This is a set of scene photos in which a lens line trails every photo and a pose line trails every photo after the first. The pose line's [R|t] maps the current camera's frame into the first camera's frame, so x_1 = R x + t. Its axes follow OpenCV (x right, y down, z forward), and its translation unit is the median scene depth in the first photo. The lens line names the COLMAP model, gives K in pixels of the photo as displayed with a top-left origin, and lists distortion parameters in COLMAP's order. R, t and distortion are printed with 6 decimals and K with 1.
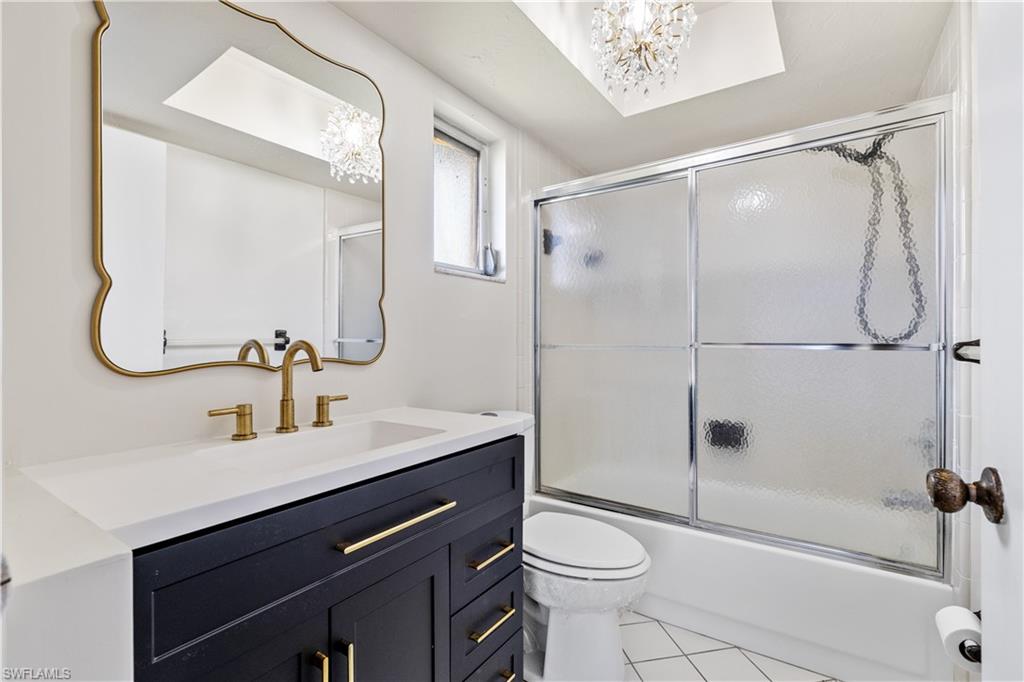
lens RADIAL K [[460.4, 0, 511.8], [0, 460.4, 342.9], [0, 0, 1]] dist [0.004305, -0.000278]
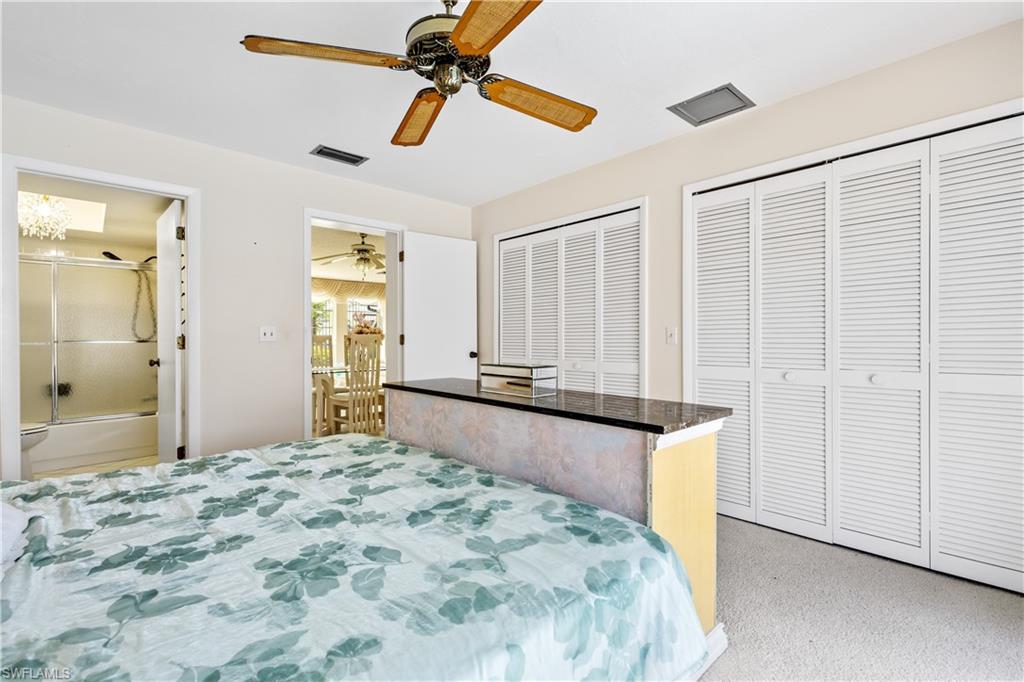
lens RADIAL K [[460.4, 0, 510.4], [0, 460.4, 338.4], [0, 0, 1]] dist [0.004305, -0.000278]
pose [[0.219128, -0.002716, 0.975692, -1.236627], [0.005311, 0.999985, 0.001590, 0.005434], [-0.975682, 0.004834, 0.219139, -1.546295]]
